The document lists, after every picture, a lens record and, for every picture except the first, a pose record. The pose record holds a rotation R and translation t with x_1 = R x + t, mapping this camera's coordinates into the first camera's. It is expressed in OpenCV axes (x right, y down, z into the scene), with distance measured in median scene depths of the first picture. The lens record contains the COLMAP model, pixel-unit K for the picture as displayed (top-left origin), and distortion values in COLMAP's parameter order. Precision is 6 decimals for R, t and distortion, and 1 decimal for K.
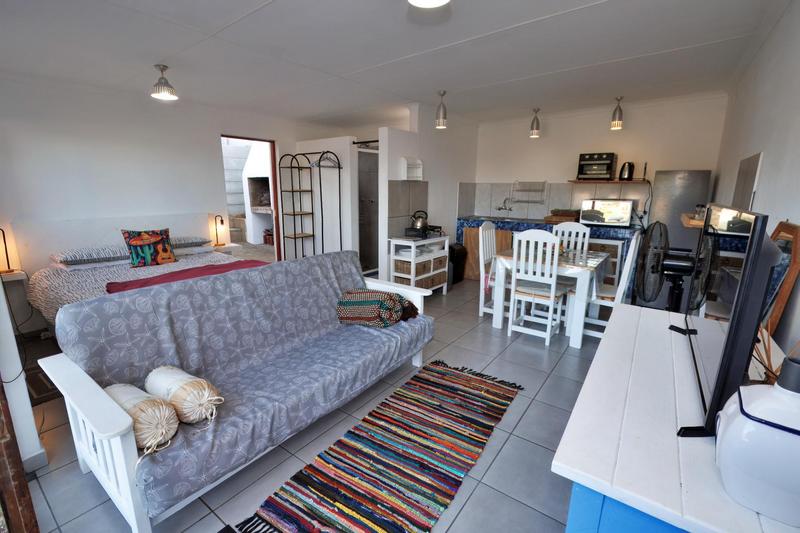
lens RADIAL K [[358.9, 0, 399.9], [0, 358.9, 267.0], [0, 0, 1]] dist [0.001923, 0.000384]
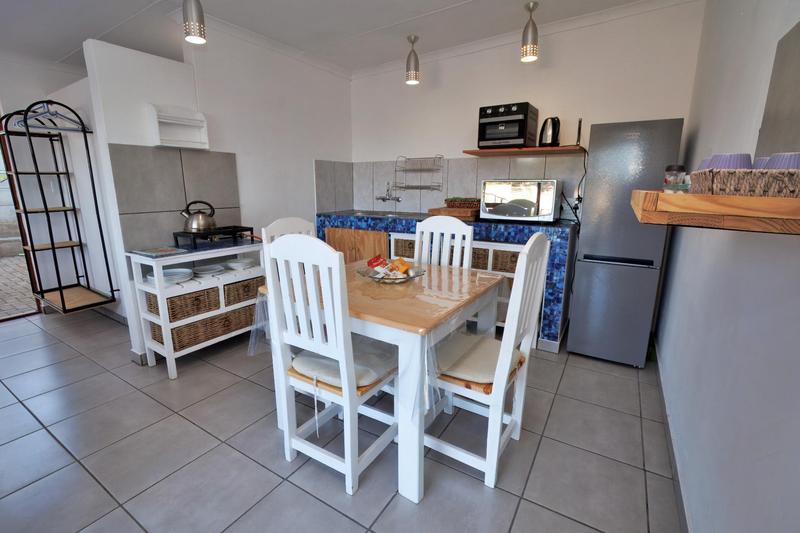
lens RADIAL K [[358.9, 0, 399.8], [0, 358.9, 267.5], [0, 0, 1]] dist [0.001923, 0.000384]
pose [[0.997754, -0.025526, 0.061925, 0.328871], [0.025090, 0.999655, 0.007807, -0.046488], [-0.062103, -0.006236, 0.998050, 0.398224]]
